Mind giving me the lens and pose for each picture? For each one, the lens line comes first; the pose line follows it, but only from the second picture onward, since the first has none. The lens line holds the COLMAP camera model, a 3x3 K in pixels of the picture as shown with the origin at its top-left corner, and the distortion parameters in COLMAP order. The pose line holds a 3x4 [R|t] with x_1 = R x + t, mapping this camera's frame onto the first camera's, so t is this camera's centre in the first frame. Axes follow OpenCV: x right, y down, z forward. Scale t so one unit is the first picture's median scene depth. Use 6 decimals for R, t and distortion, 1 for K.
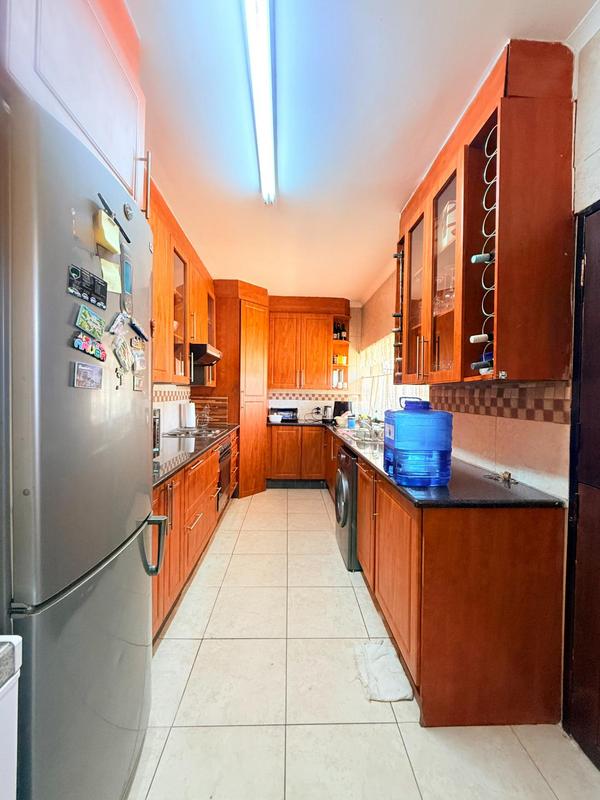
lens RADIAL K [[318.4, 0, 298.9], [0, 318.4, 396.0], [0, 0, 1]] dist [-0.001608, 0.000013]
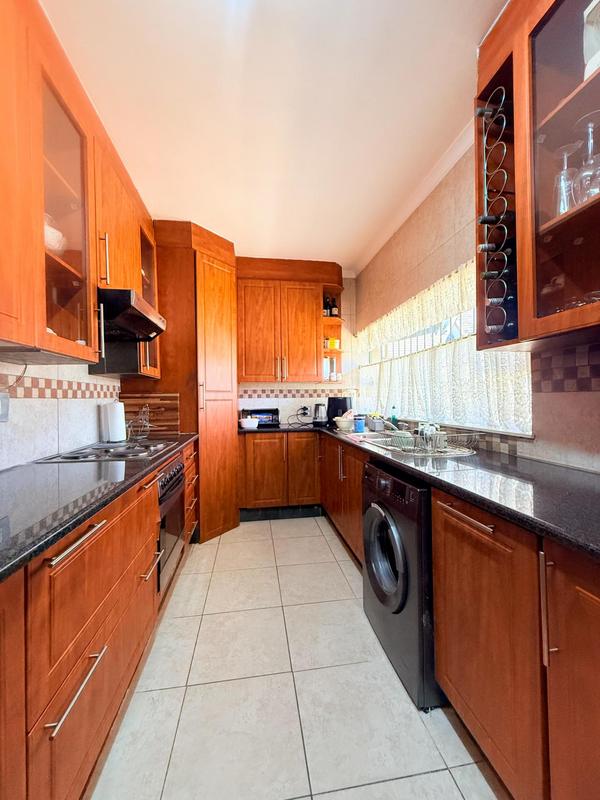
lens RADIAL K [[318.4, 0, 299.3], [0, 318.4, 395.5], [0, 0, 1]] dist [-0.001608, 0.000013]
pose [[0.992972, -0.028819, 0.114785, -0.078909], [0.031203, 0.999332, -0.019025, 0.045892], [-0.114160, 0.022473, 0.993208, 0.491750]]
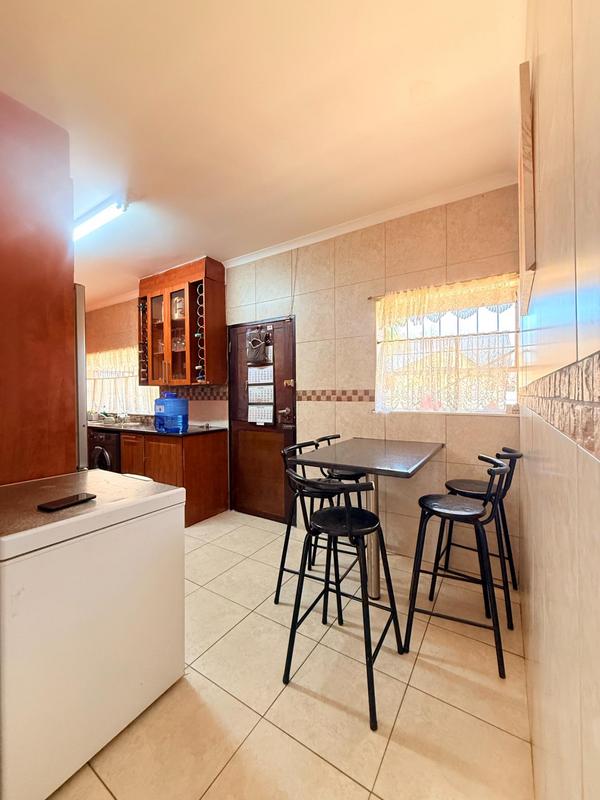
lens RADIAL K [[318.4, 0, 302.5], [0, 318.4, 399.0], [0, 0, 1]] dist [-0.001608, 0.000013]
pose [[0.564056, -0.036512, 0.824929, -0.563127], [0.027710, 0.999296, 0.025283, 0.012869], [-0.825271, 0.008598, 0.564671, -0.580054]]
